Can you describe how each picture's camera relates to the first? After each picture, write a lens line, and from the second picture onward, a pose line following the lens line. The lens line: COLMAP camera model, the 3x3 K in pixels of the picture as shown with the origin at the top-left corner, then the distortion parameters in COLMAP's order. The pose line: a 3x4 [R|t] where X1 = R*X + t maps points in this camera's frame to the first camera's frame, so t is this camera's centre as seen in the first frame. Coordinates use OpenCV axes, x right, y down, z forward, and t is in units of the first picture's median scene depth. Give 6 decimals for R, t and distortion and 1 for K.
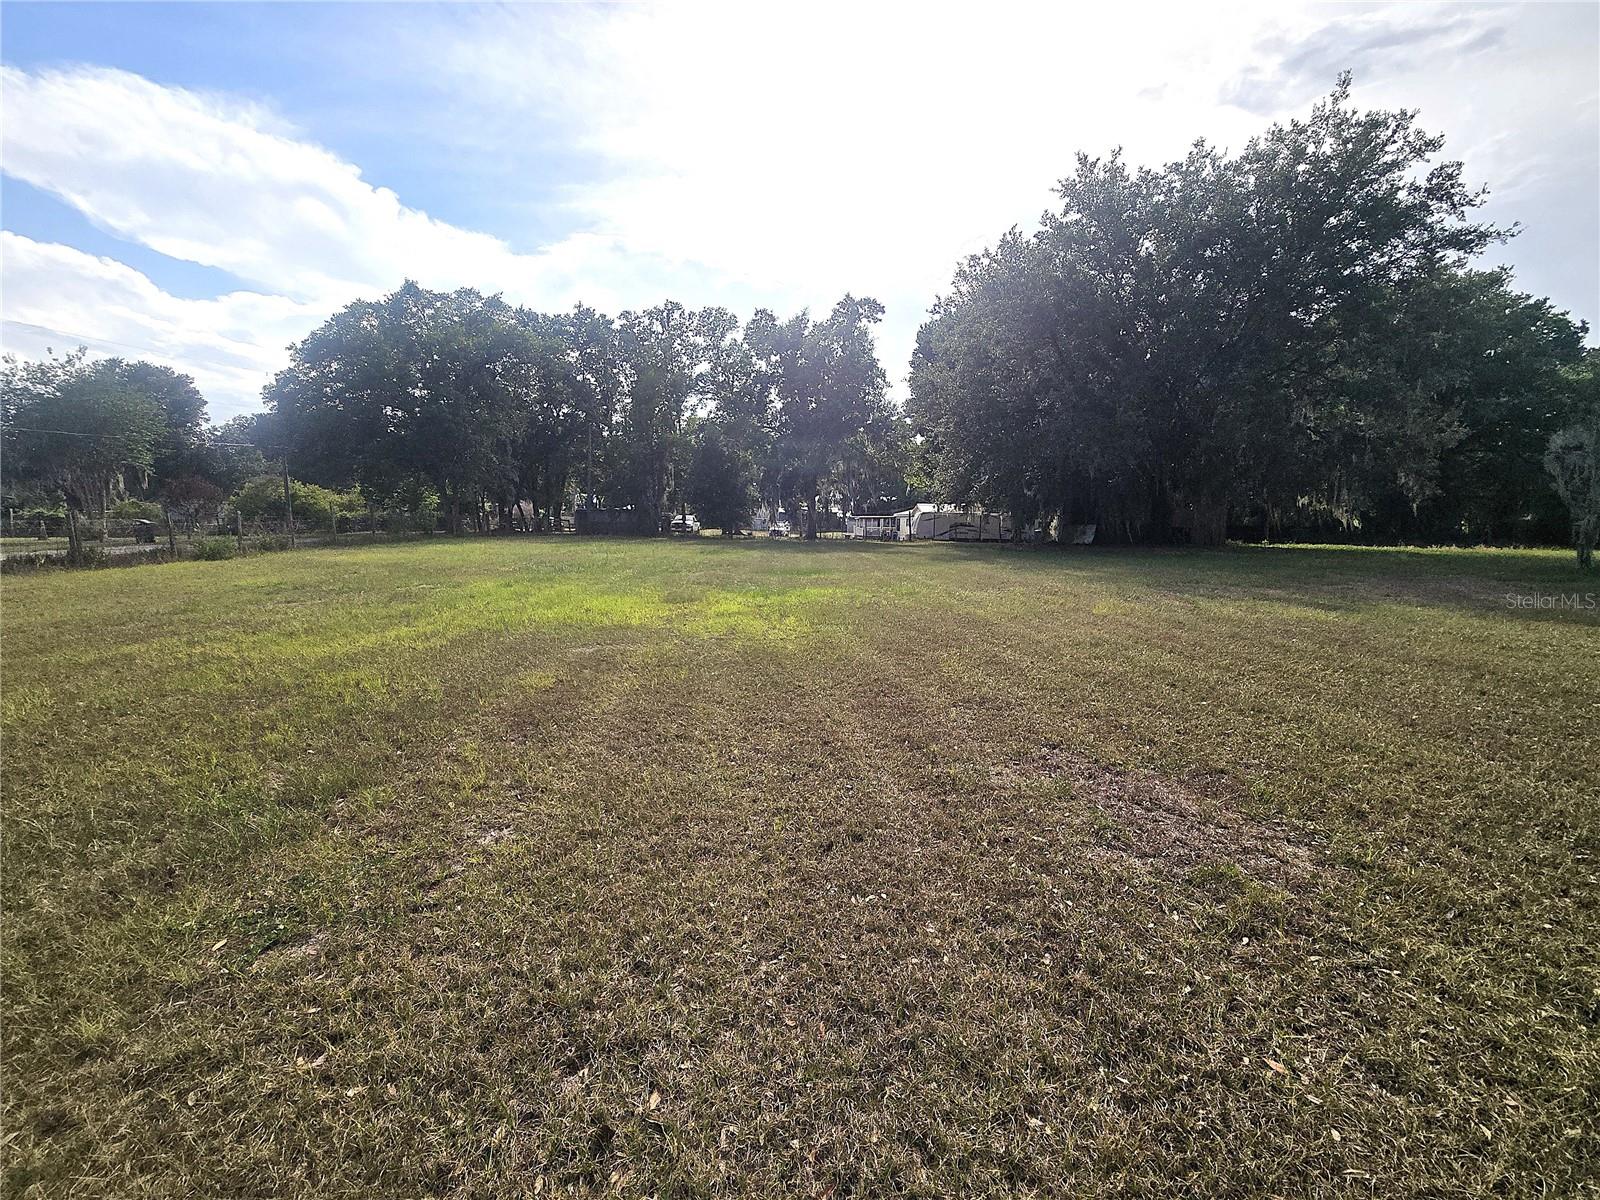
lens RADIAL K [[658.6, 0, 796.6], [0, 658.6, 603.7], [0, 0, 1]] dist [0.000718, 0.000121]
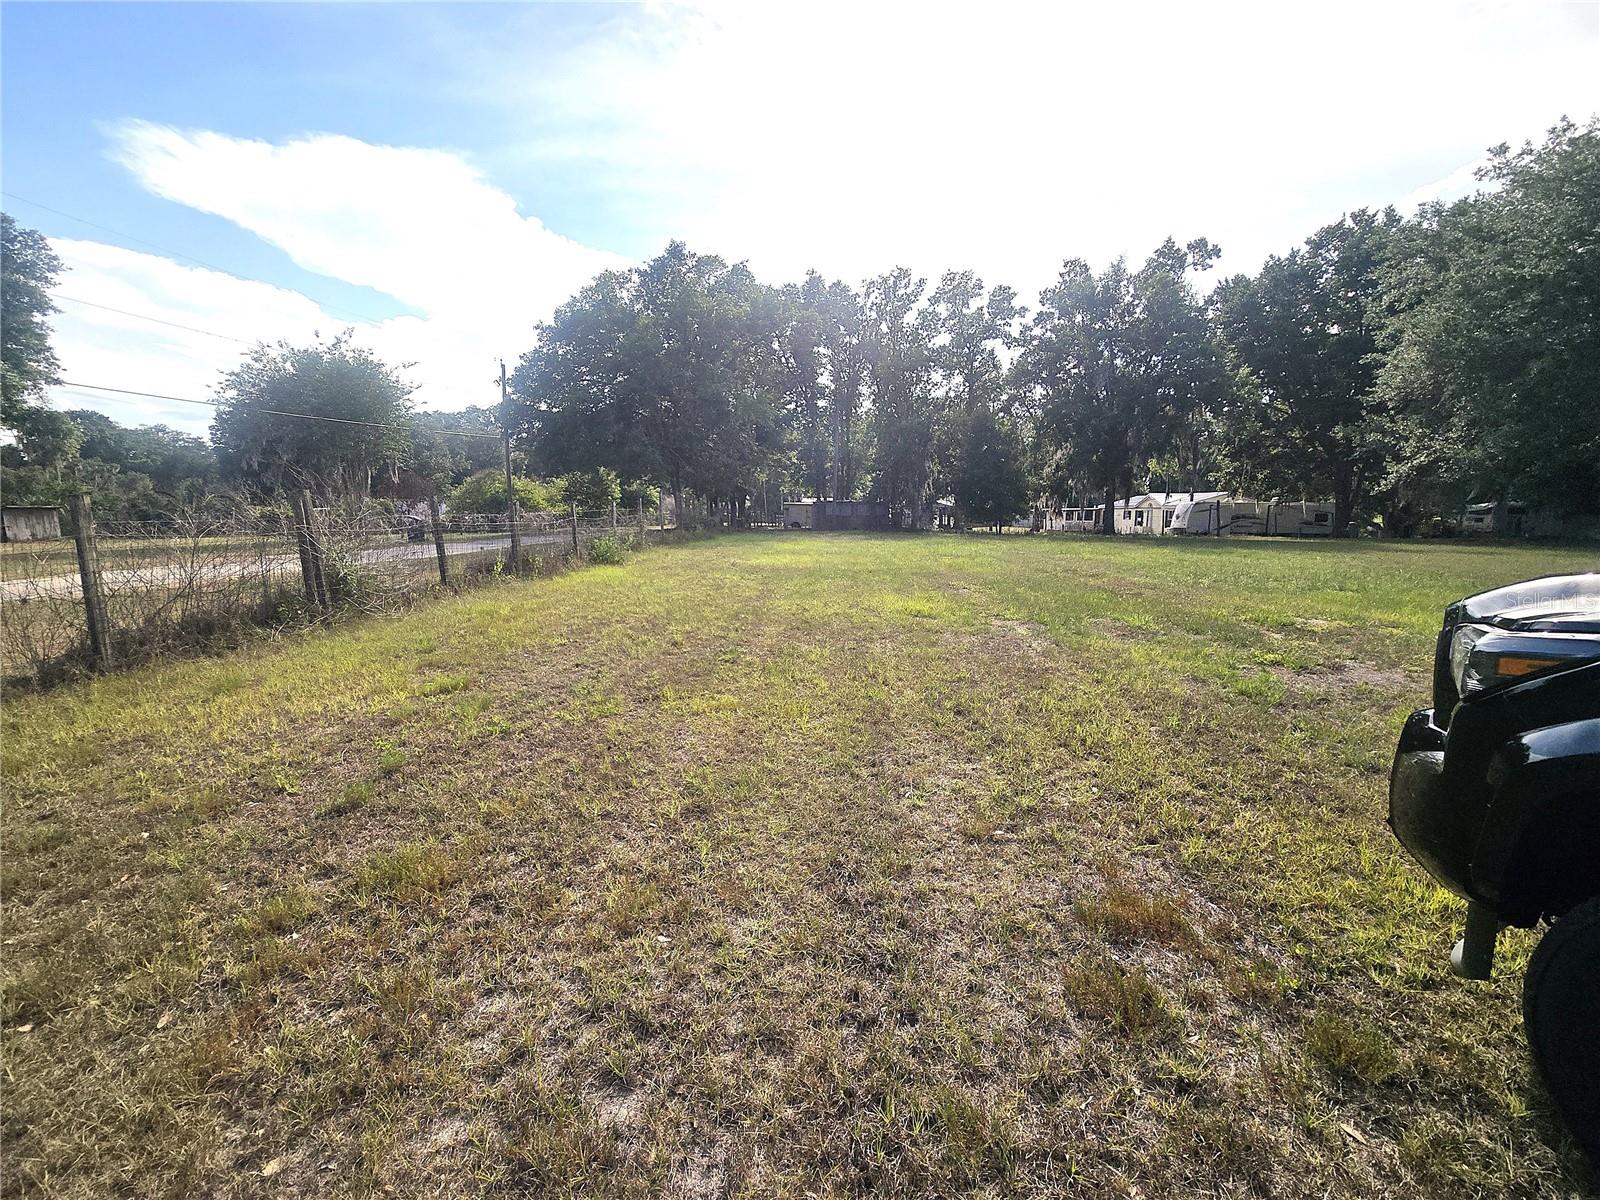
lens RADIAL K [[658.6, 0, 796.8], [0, 658.6, 606.6], [0, 0, 1]] dist [0.000718, 0.000121]
pose [[0.994606, 0.007166, -0.103477, -0.279745], [-0.005779, 0.999890, 0.013696, -0.012176], [0.103564, -0.013024, 0.994538, 0.109516]]
